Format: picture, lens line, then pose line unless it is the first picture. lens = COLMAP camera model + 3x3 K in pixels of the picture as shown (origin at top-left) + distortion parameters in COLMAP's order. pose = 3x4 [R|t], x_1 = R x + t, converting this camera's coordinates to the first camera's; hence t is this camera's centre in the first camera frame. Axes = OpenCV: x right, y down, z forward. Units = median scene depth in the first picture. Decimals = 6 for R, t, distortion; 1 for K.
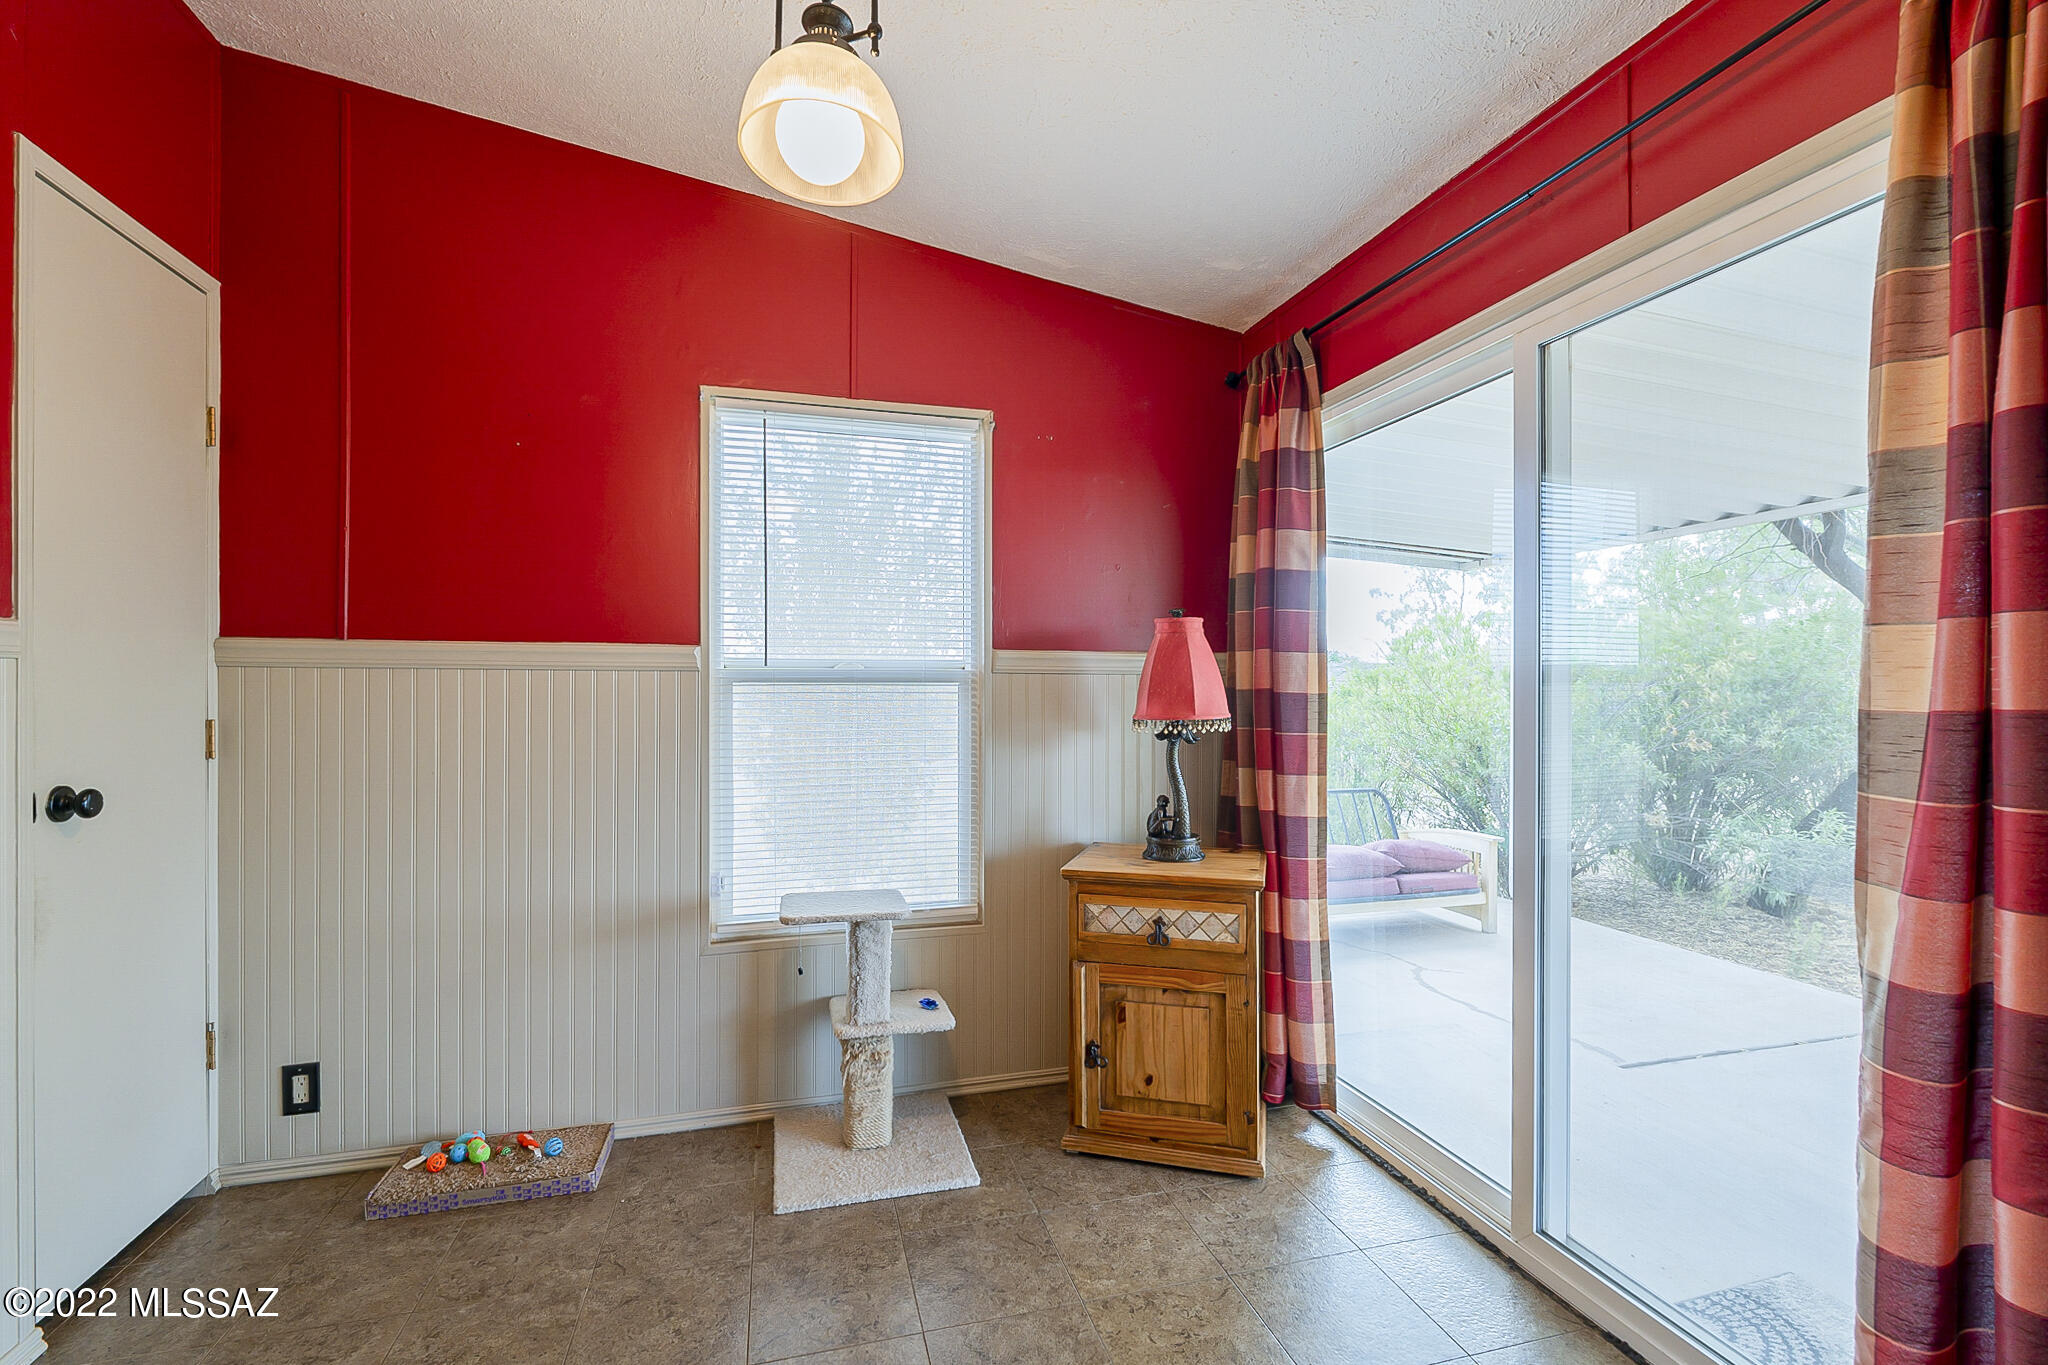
lens RADIAL K [[927.5, 0, 1024.0], [0, 927.5, 682.5], [0, 0, 1]] dist [0.001491, 0.000258]
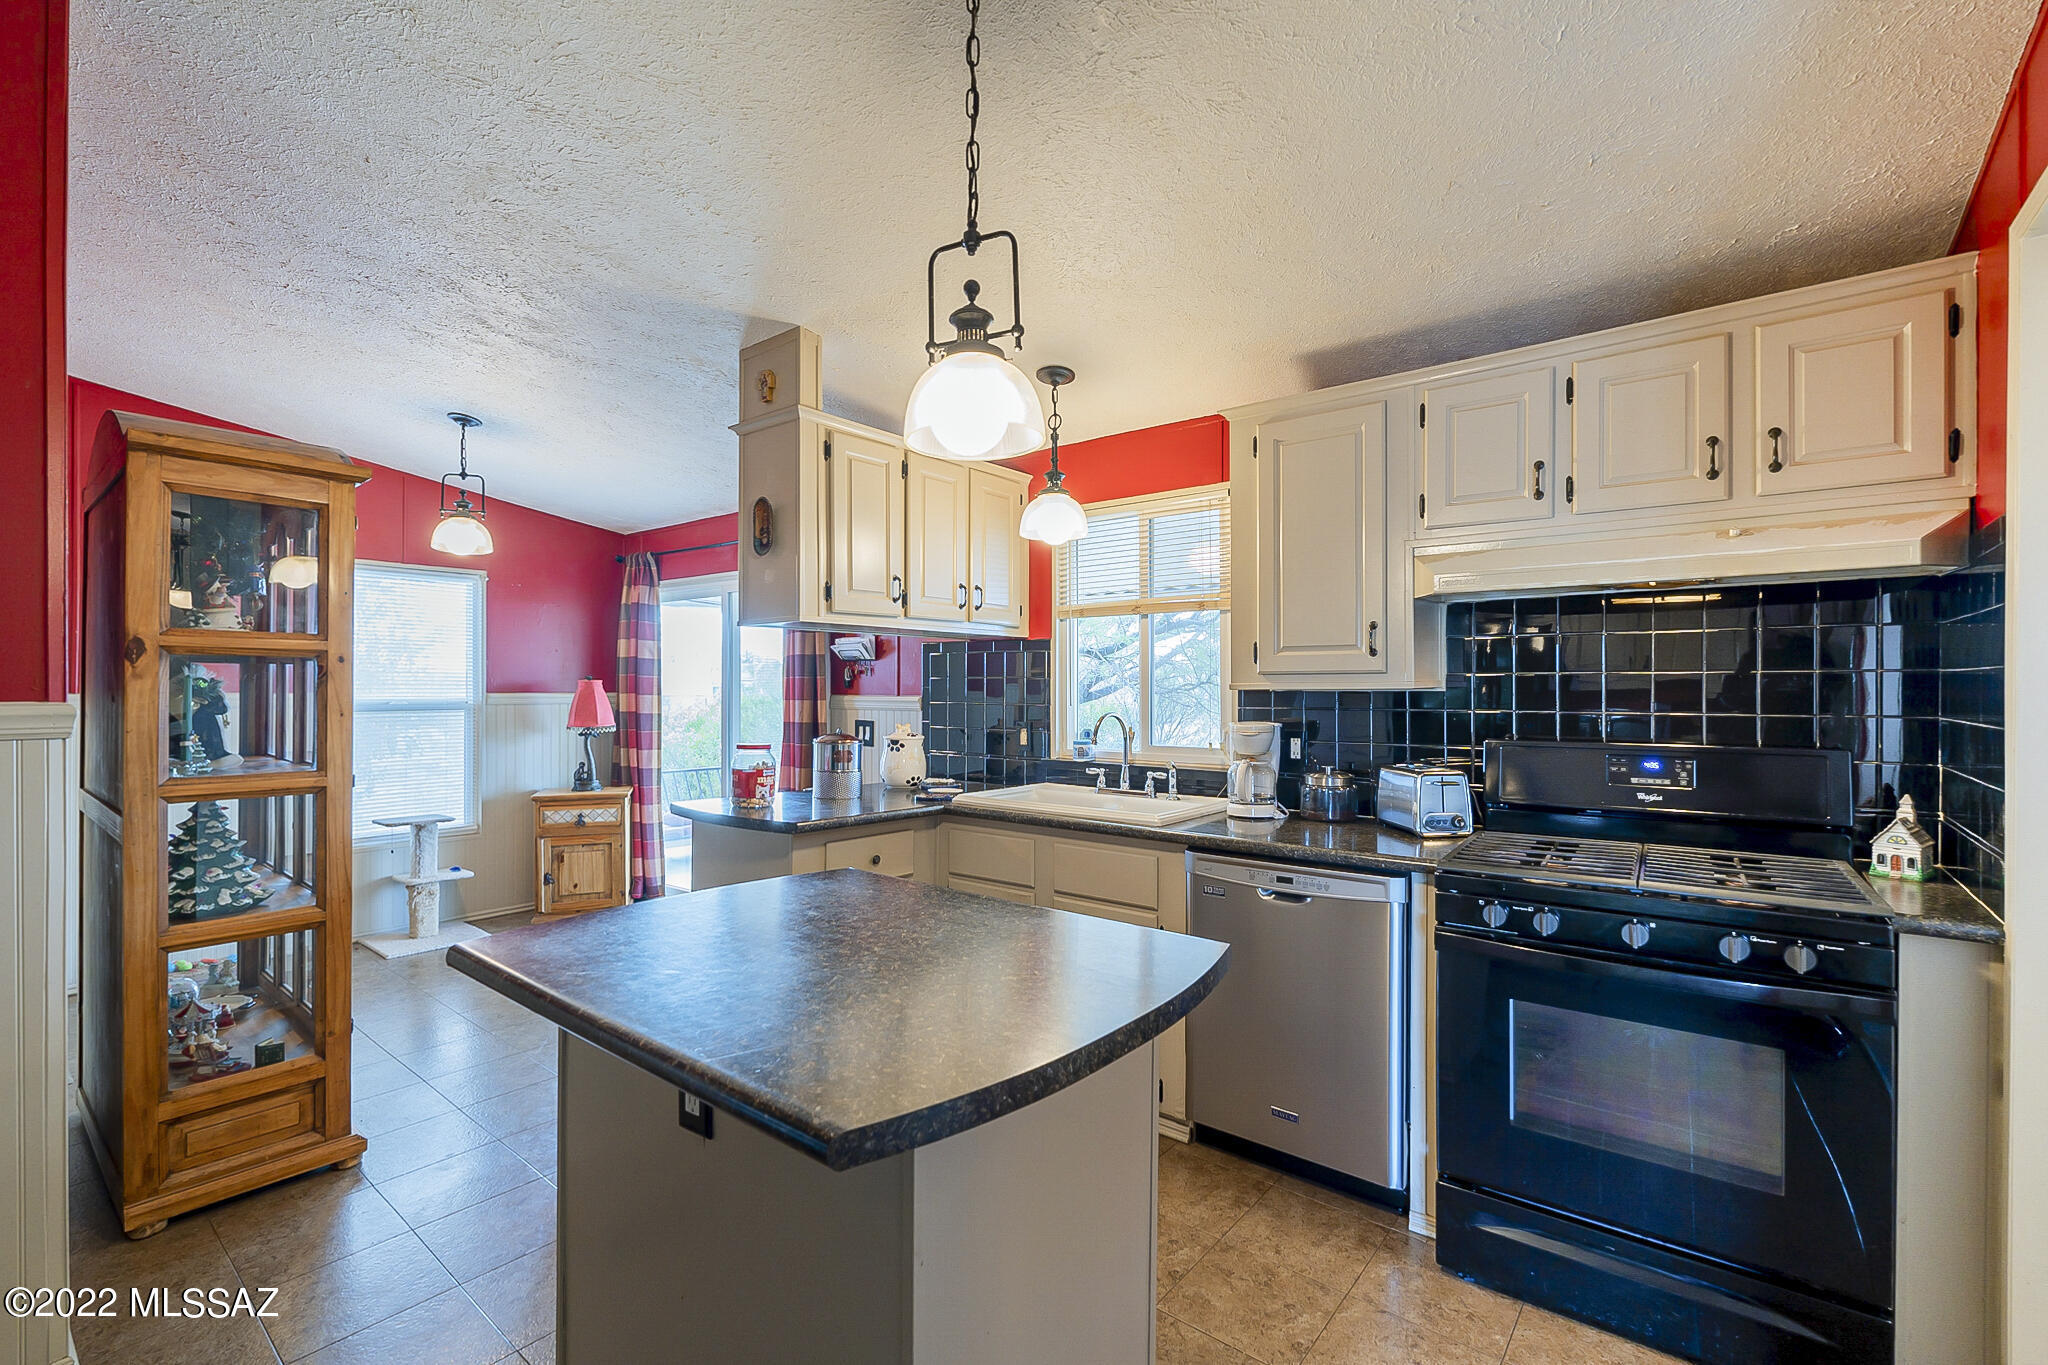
lens RADIAL K [[908.0, 0, 1024.0], [0, 908.0, 682.5], [0, 0, 1]] dist [-0.000818, 0.000124]
pose [[0.819788, 0.000489, 0.572667, -0.216059], [-0.002224, 0.999995, 0.002329, -0.069886], [-0.572663, -0.003183, 0.819784, -1.315559]]
